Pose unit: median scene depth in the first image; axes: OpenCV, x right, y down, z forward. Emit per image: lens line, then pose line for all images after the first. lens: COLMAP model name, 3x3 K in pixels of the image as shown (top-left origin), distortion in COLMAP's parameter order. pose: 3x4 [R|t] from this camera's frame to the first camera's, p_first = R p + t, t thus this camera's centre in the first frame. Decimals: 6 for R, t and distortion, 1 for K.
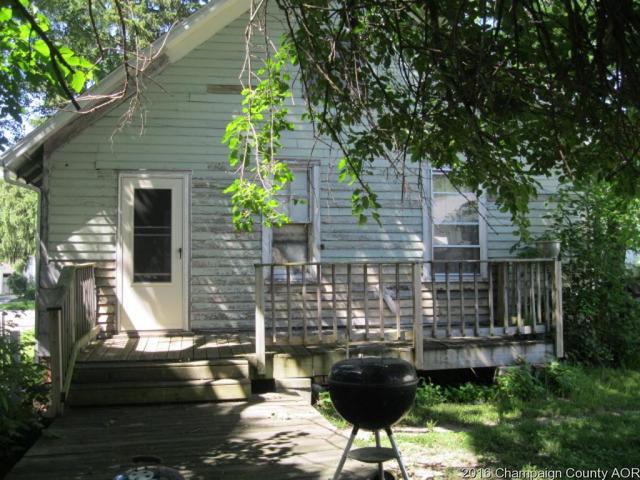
lens RADIAL K [[662.0, 0, 324.0], [0, 662.0, 241.3], [0, 0, 1]] dist [-0.097821, 0.000000]
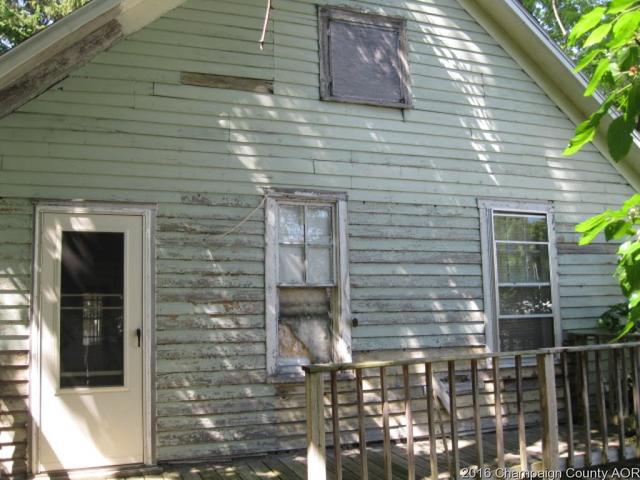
lens RADIAL K [[662.0, 0, 315.2], [0, 662.0, 237.5], [0, 0, 1]] dist [-0.097821, 0.000000]
pose [[0.981762, 0.010695, 0.189811, -0.171505], [0.002029, 0.997770, -0.066711, -0.033373], [-0.190101, 0.065880, 0.979552, 0.361294]]
